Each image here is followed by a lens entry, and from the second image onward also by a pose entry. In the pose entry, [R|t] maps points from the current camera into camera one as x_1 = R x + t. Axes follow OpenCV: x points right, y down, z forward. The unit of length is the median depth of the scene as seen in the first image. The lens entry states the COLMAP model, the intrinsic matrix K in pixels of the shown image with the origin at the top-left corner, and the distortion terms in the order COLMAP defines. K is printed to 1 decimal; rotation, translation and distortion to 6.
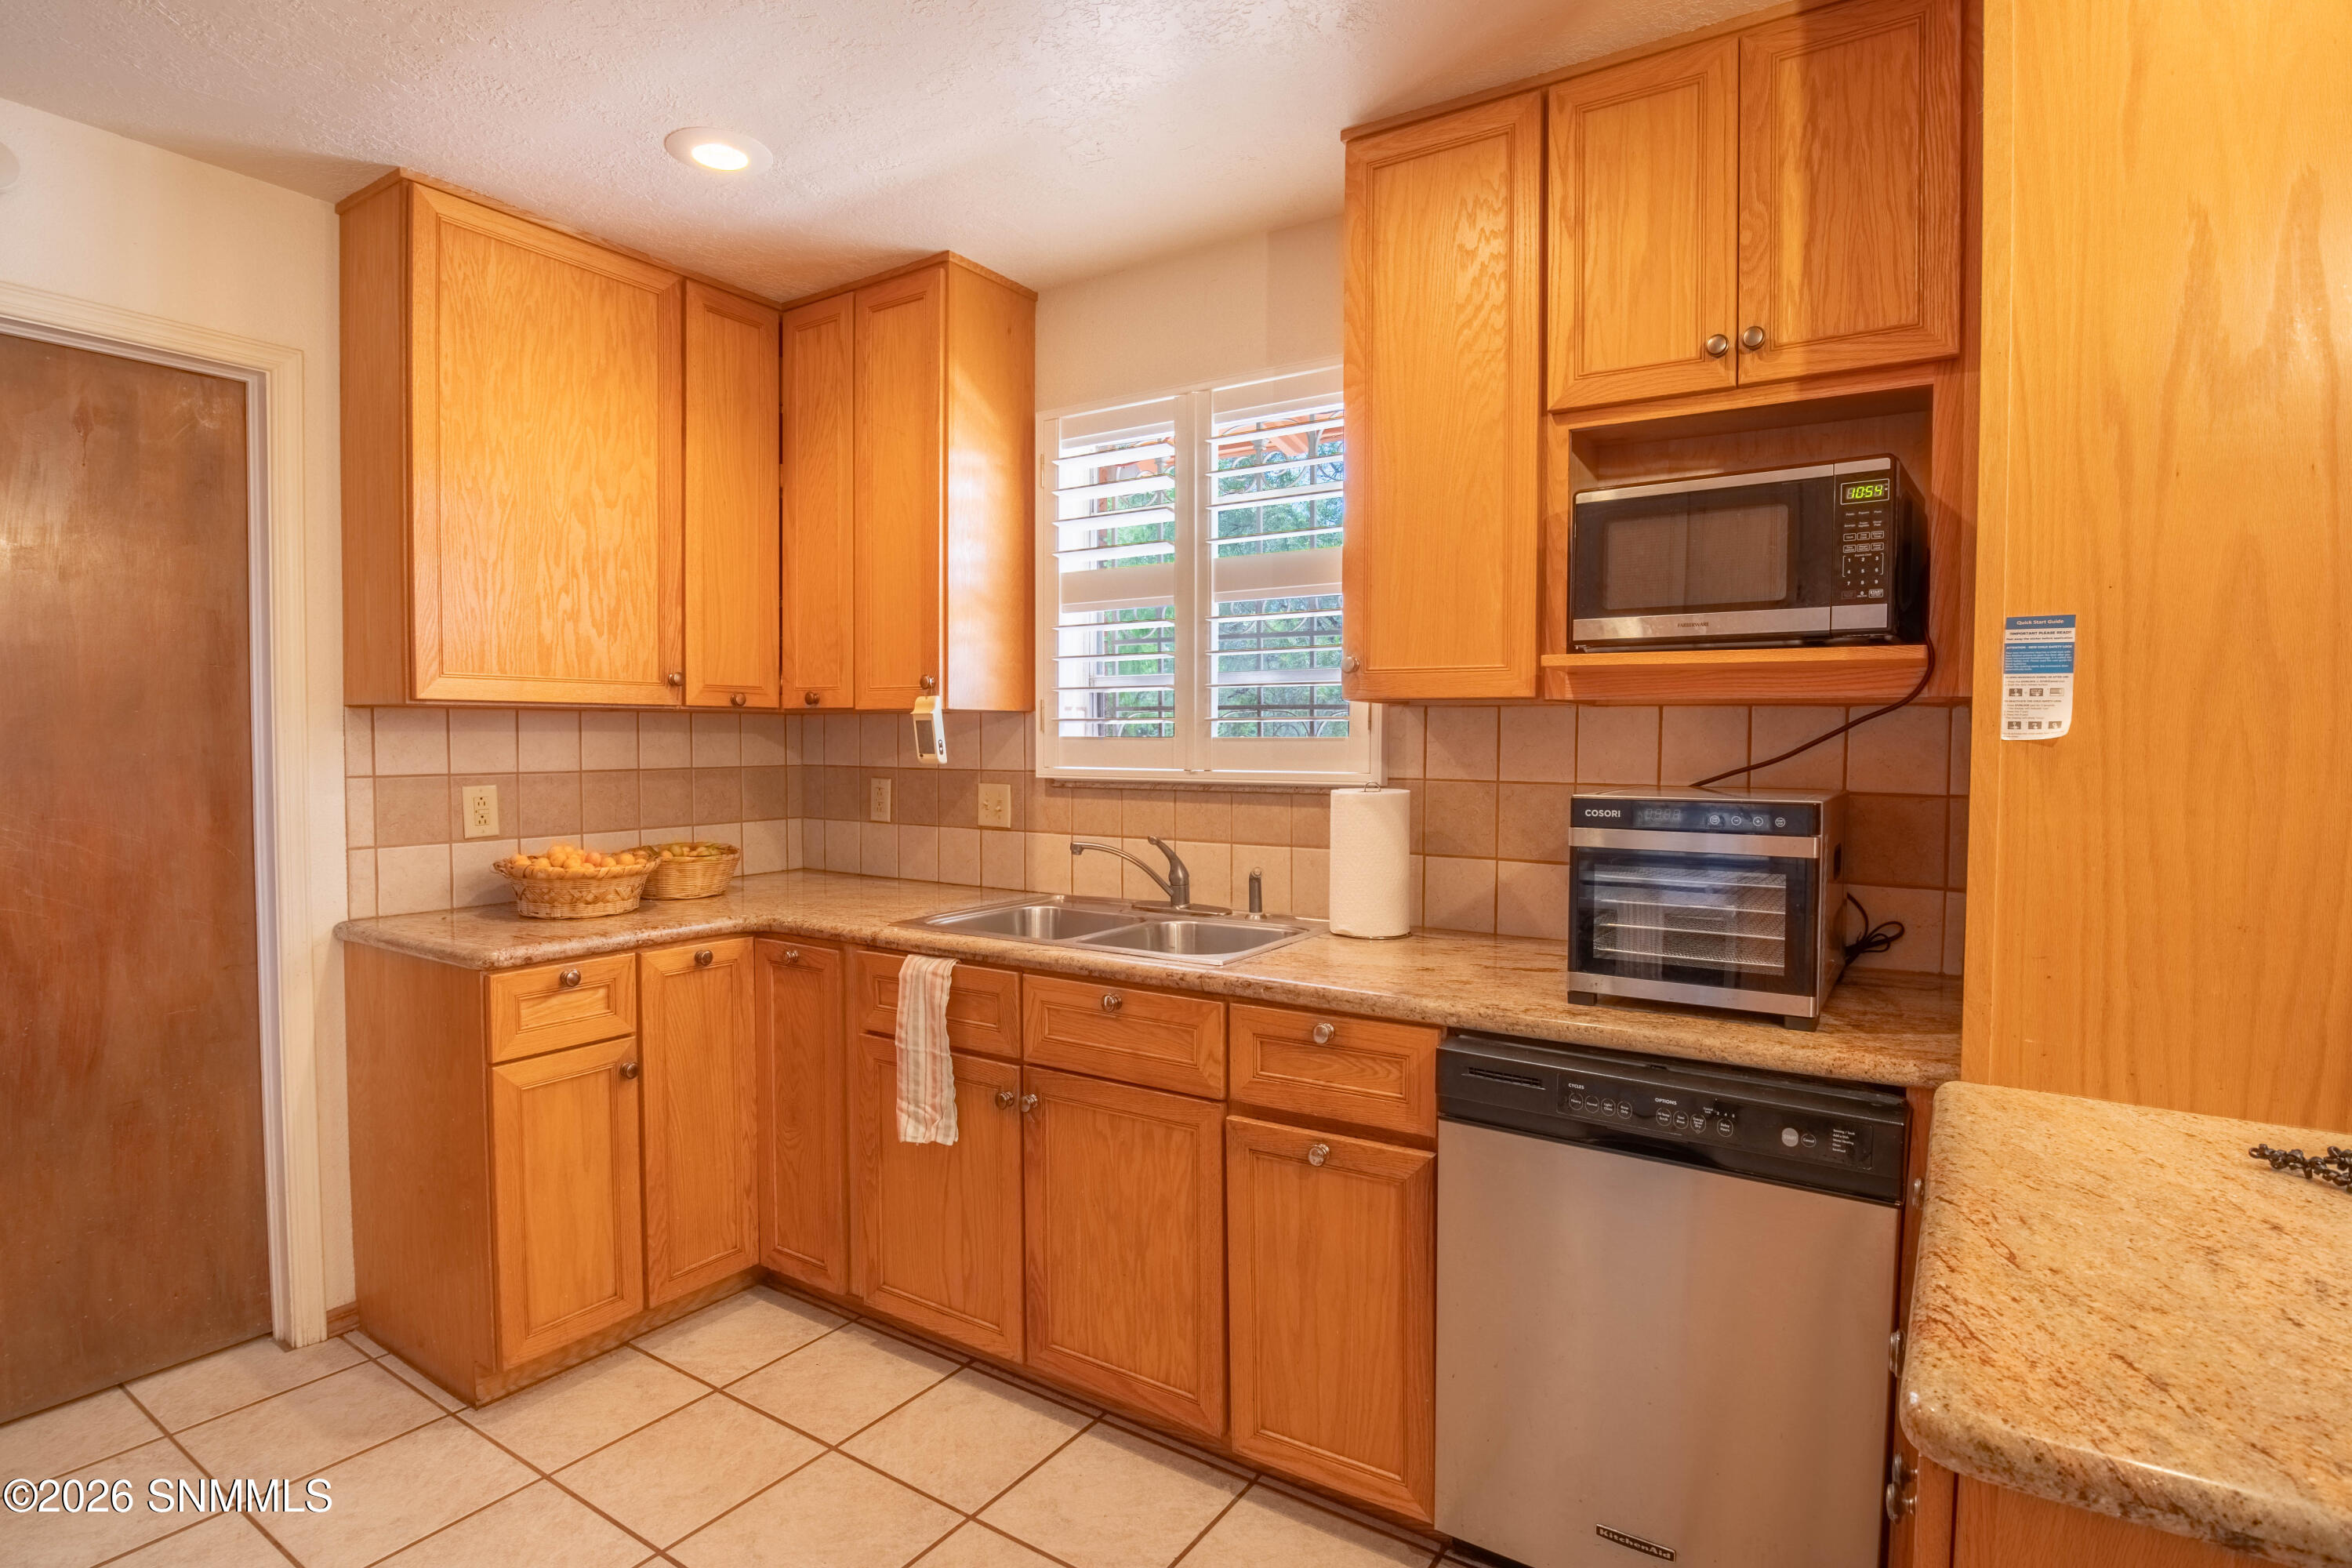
lens RADIAL K [[1172.2, 0, 1185.2], [0, 1172.2, 779.1], [0, 0, 1]] dist [-0.040083, 0.007928]
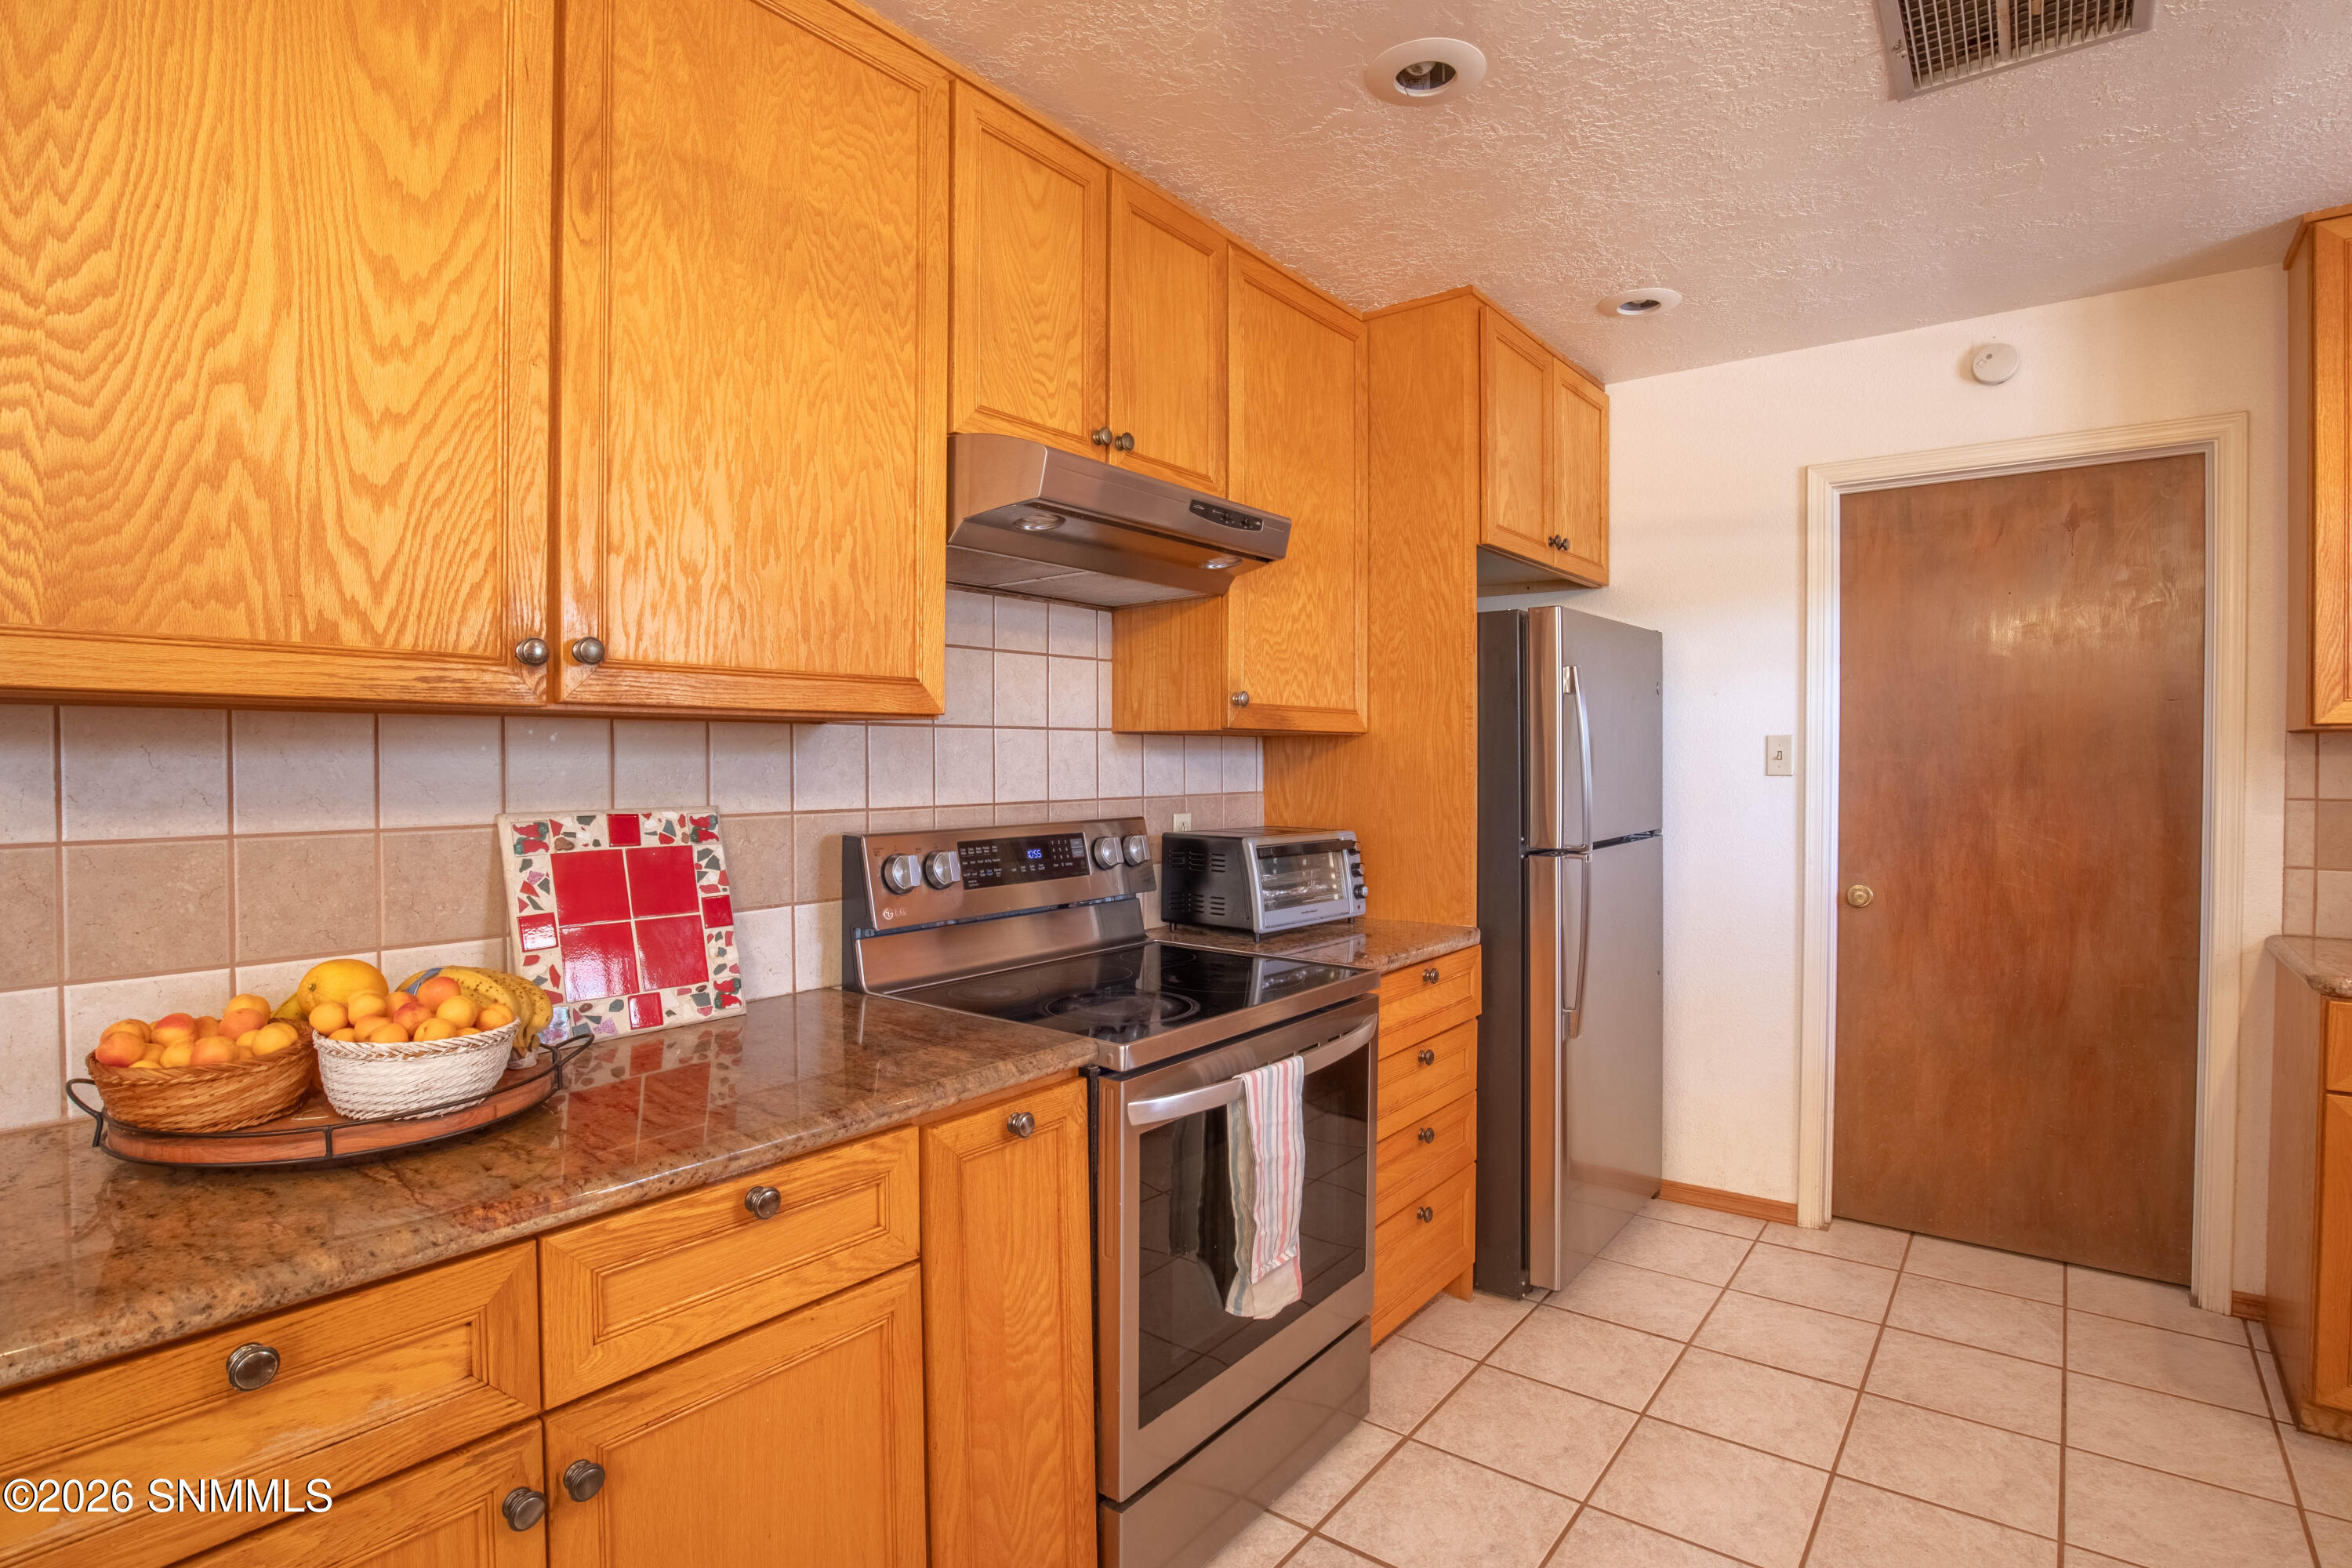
lens RADIAL K [[1172.2, 0, 1205.2], [0, 1172.2, 777.5], [0, 0, 1]] dist [-0.040083, 0.007928]
pose [[-0.059381, 0.013705, -0.998141, 0.410333], [-0.035549, 0.999242, 0.015834, -0.003041], [0.997602, 0.036423, -0.058848, 0.079446]]
